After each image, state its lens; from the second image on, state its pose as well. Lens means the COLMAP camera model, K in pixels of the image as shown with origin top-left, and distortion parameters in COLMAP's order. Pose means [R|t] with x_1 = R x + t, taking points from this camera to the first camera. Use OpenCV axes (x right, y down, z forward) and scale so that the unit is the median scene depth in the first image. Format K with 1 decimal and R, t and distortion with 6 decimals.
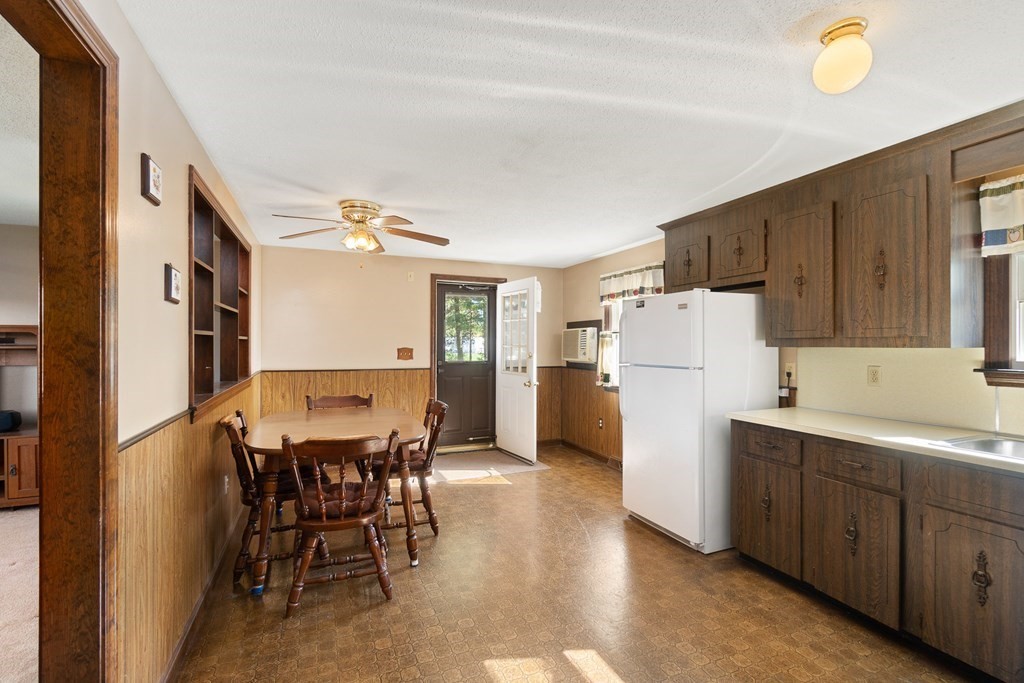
lens RADIAL K [[436.6, 0, 508.0], [0, 436.6, 340.8], [0, 0, 1]] dist [-0.005000, -0.001007]
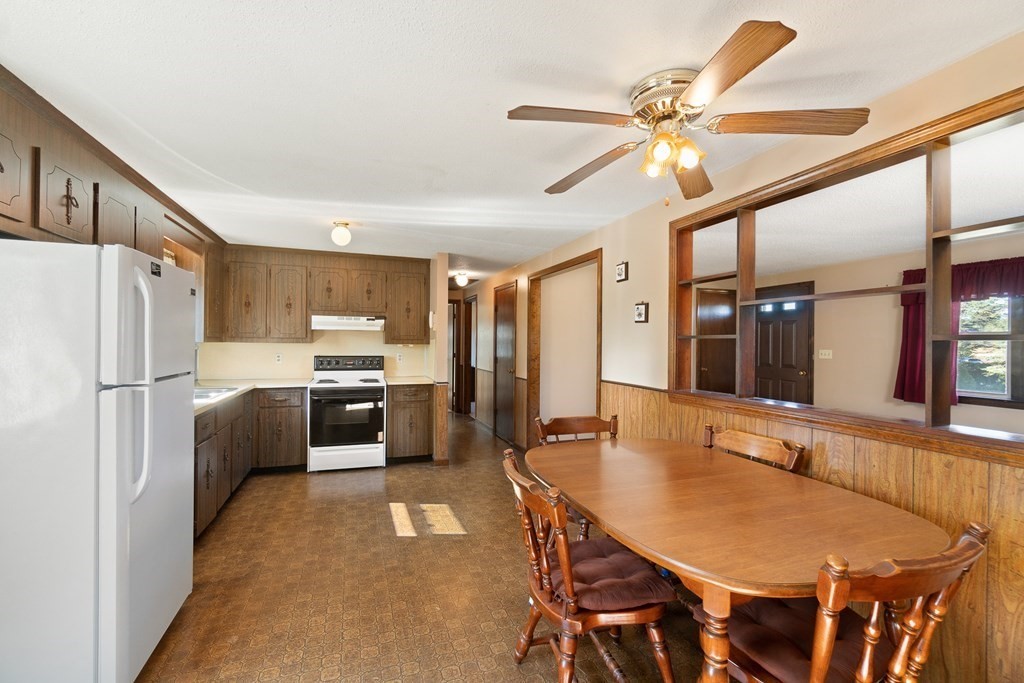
lens RADIAL K [[436.6, 0, 511.8], [0, 436.6, 344.3], [0, 0, 1]] dist [-0.005000, -0.001007]
pose [[-0.998445, -0.011908, 0.054450, -0.264203], [-0.011865, 0.999929, 0.001110, 0.006822], [-0.054460, 0.000462, -0.998516, 2.299993]]
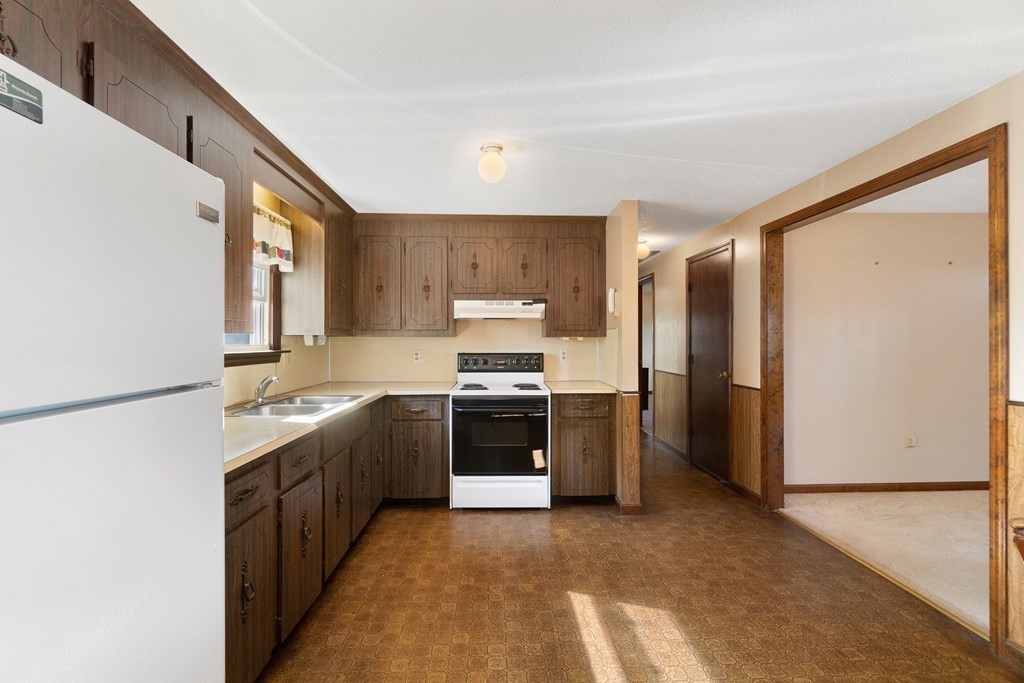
lens RADIAL K [[436.6, 0, 513.6], [0, 436.6, 340.2], [0, 0, 1]] dist [-0.005000, -0.001007]
pose [[-0.935581, -0.000440, 0.353111, 0.051861], [-0.001510, 0.999995, -0.002755, 0.034465], [-0.353108, -0.003111, -0.935577, 1.657585]]
